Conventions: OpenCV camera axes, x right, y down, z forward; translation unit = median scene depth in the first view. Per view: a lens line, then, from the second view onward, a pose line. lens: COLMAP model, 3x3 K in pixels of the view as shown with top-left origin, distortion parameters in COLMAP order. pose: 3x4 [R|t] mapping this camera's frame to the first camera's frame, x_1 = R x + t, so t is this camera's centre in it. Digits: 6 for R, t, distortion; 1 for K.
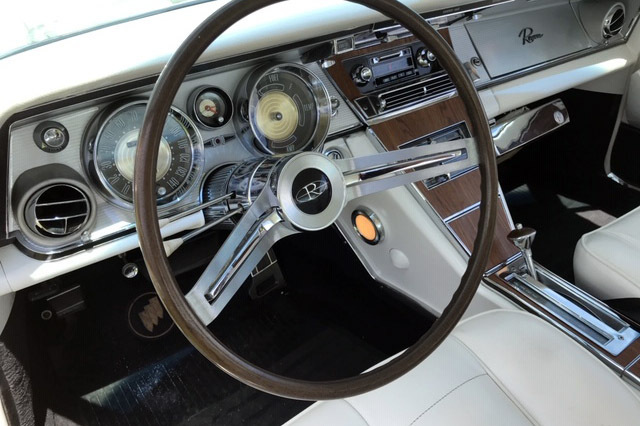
lens RADIAL K [[569.7, 0, 320.0], [0, 569.7, 213.0], [0, 0, 1]] dist [0.054134, -0.006401]
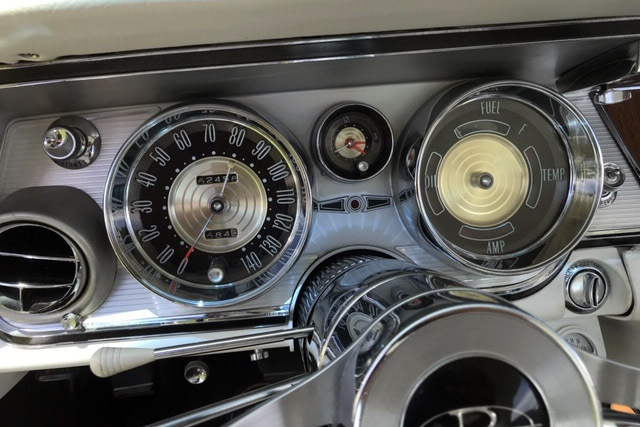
lens RADIAL K [[520.3, 0, 320.1], [0, 520.3, 178.8], [0, 0, 1]] dist [-0.003583, -0.005601]
pose [[0.867755, 0.185849, -0.460936, 0.013858], [-0.250135, 0.964739, -0.081921, -0.095900], [0.429458, 0.186384, 0.883644, 0.522357]]
